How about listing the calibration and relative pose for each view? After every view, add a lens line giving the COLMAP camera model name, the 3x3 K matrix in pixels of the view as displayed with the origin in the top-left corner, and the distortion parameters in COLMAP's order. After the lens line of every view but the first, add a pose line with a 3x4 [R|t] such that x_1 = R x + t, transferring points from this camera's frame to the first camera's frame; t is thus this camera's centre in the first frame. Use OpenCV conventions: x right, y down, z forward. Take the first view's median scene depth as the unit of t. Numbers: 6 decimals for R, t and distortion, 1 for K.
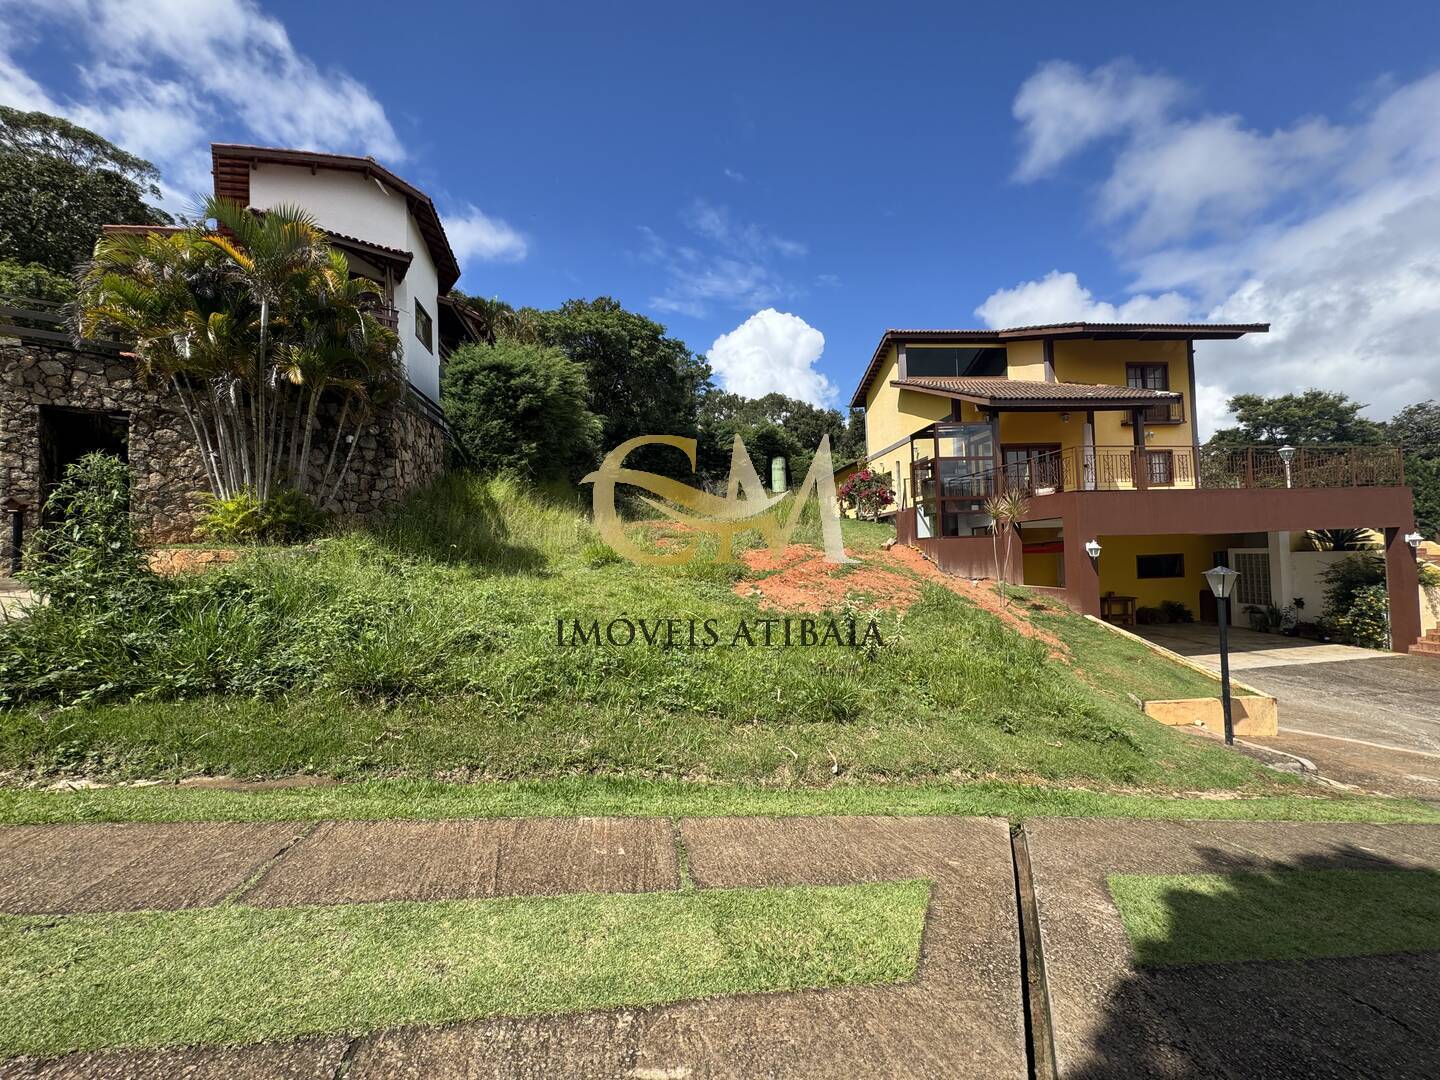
lens RADIAL K [[577.2, 0, 712.3], [0, 577.2, 542.0], [0, 0, 1]] dist [-0.001293, 0.000473]
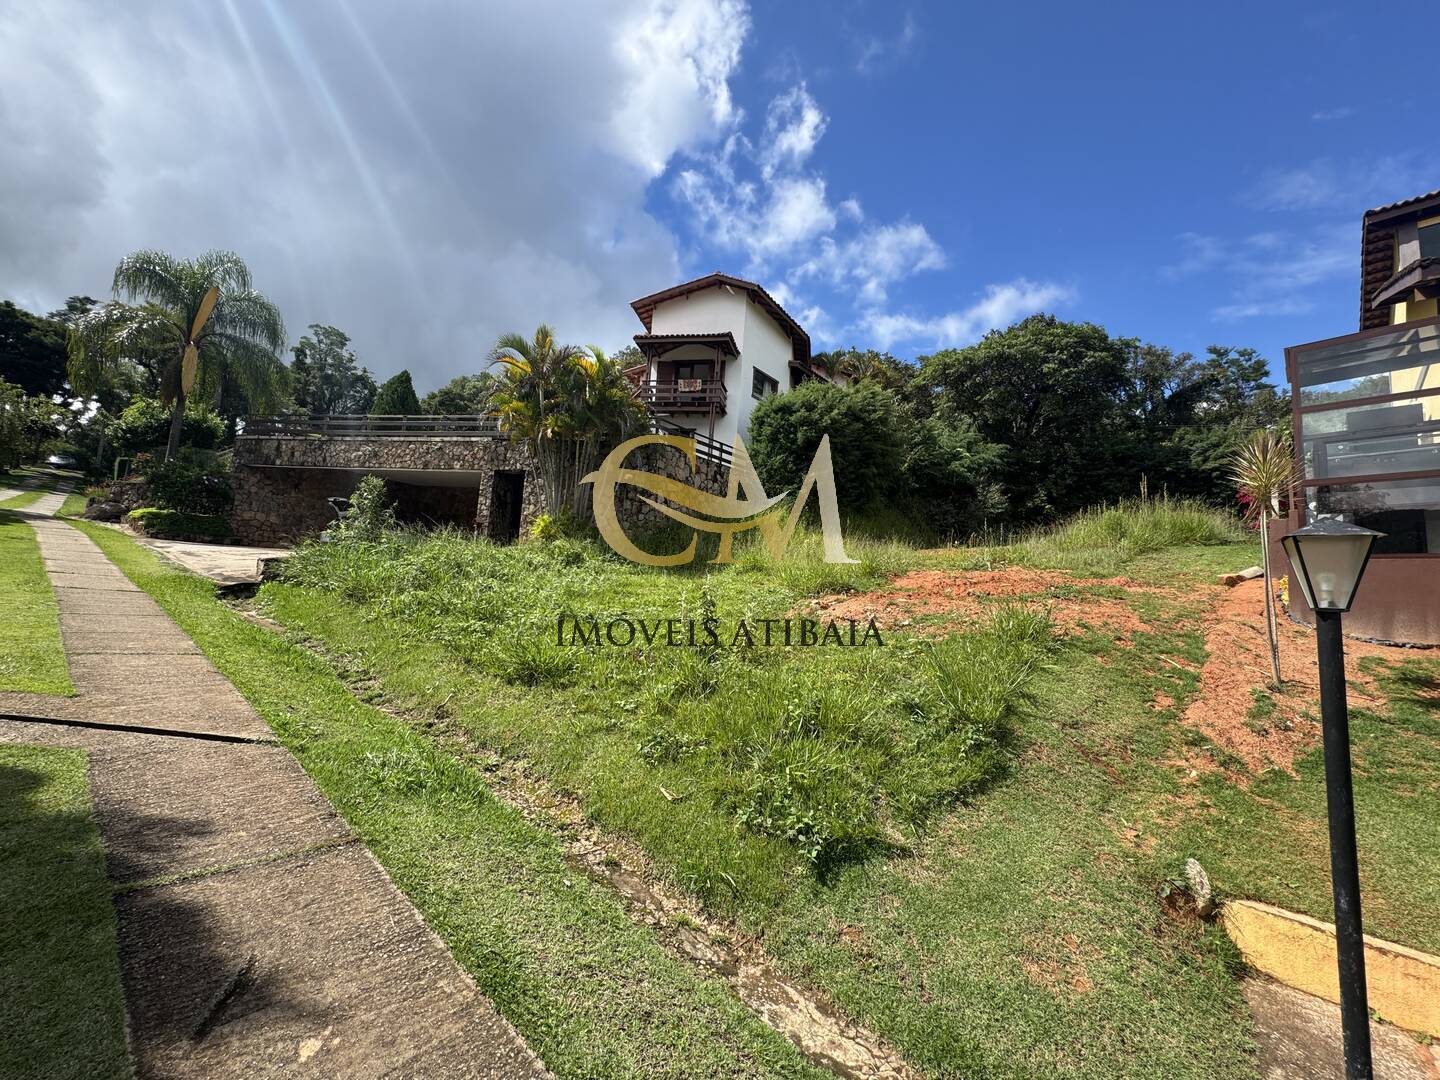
lens RADIAL K [[577.2, 0, 719.3], [0, 577.2, 533.6], [0, 0, 1]] dist [-0.001293, 0.000473]
pose [[0.639444, -0.020020, -0.768577, 0.552401], [-0.068229, 0.994239, -0.082663, 0.053554], [0.765804, 0.105298, 0.634395, 0.299758]]
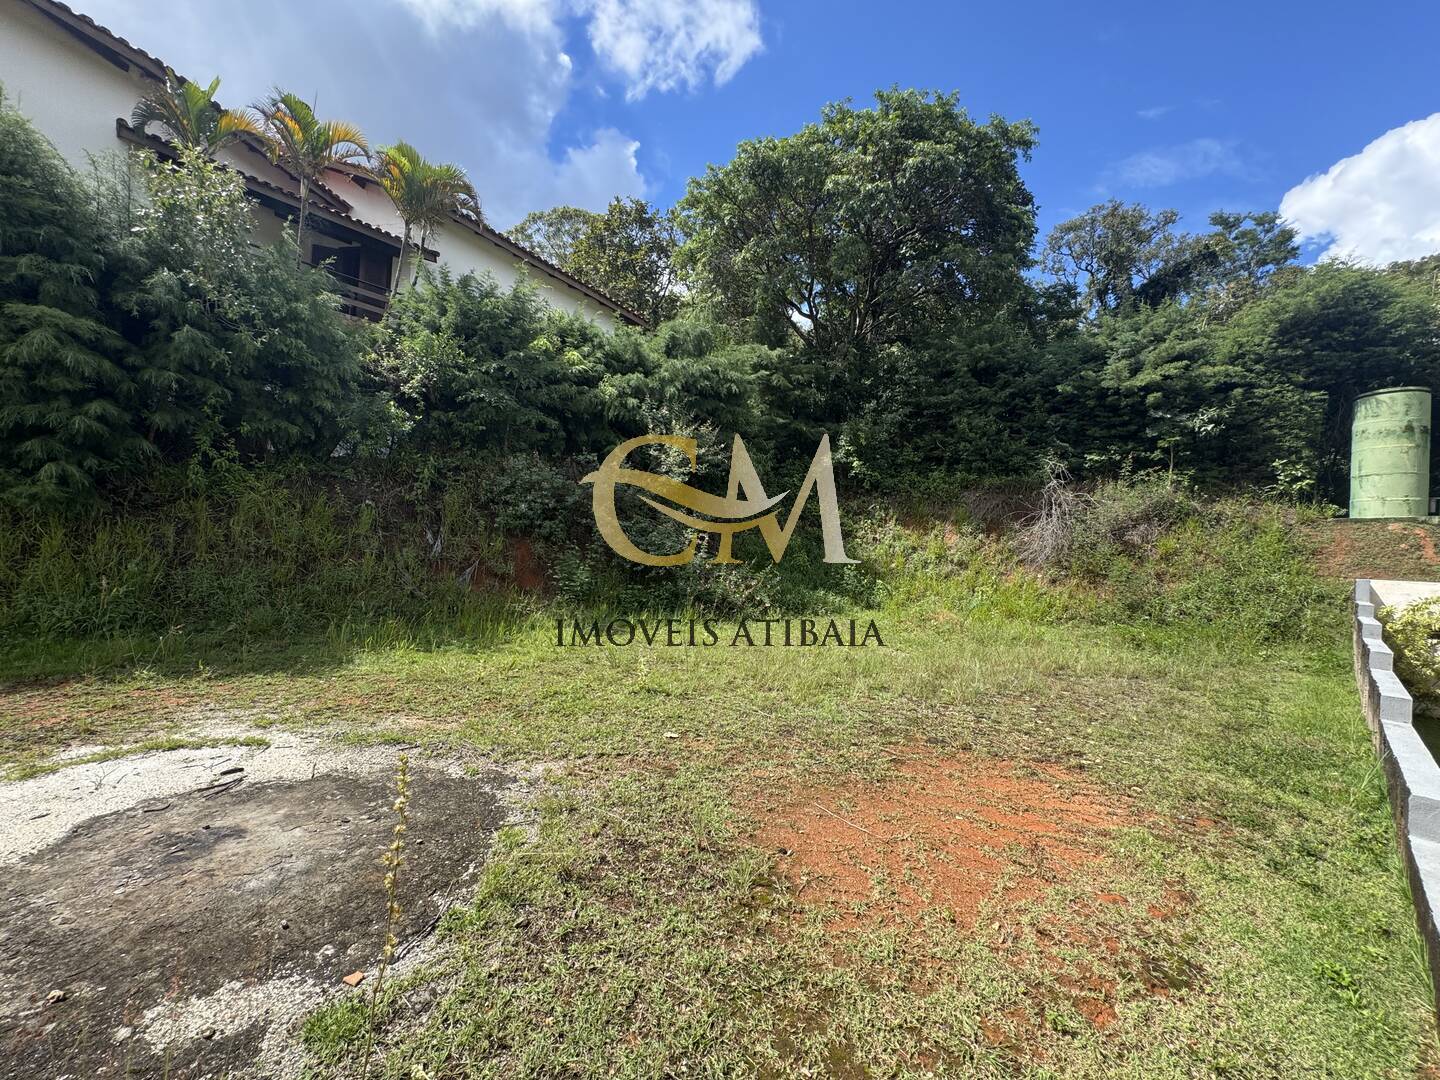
lens RADIAL K [[577.2, 0, 723.8], [0, 577.2, 537.3], [0, 0, 1]] dist [-0.001293, 0.000473]
pose [[0.628579, 0.053569, -0.775898, 0.412396], [-0.064184, 0.997795, 0.016892, -0.193068], [0.775092, 0.039182, 0.630632, 1.831690]]
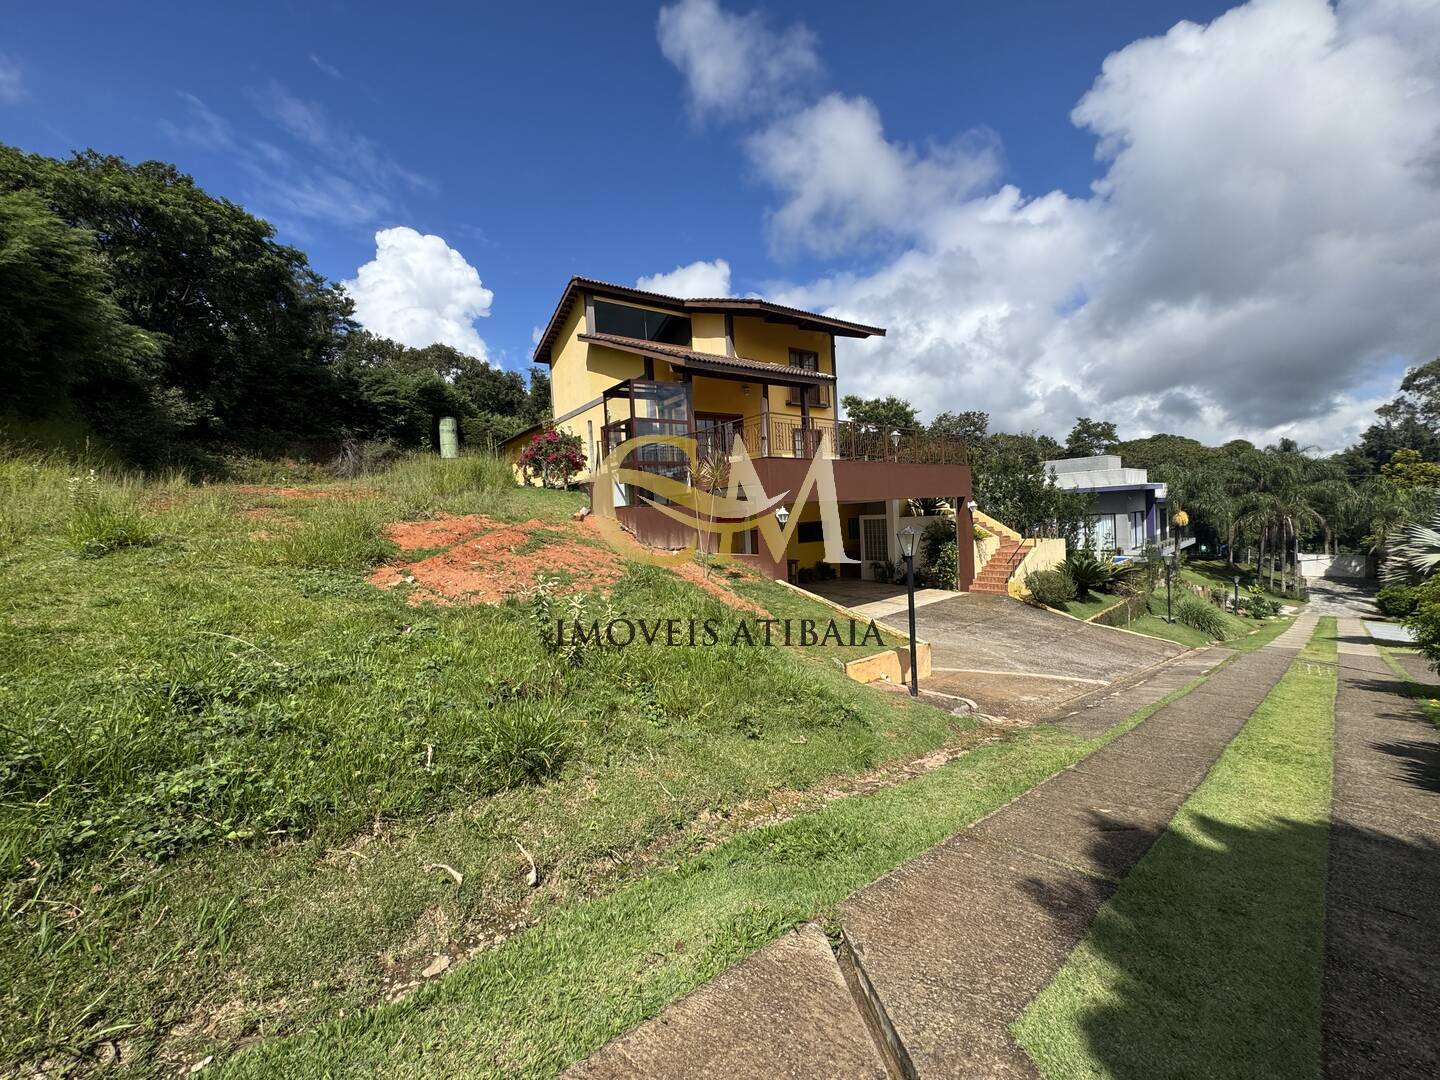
lens RADIAL K [[577.2, 0, 723.8], [0, 577.2, 540.1], [0, 0, 1]] dist [-0.001293, 0.000473]
pose [[0.851848, -0.032466, 0.522782, 0.031595], [0.011660, 0.999005, 0.043040, 0.009699], [-0.523660, -0.030568, 0.851379, 0.154945]]
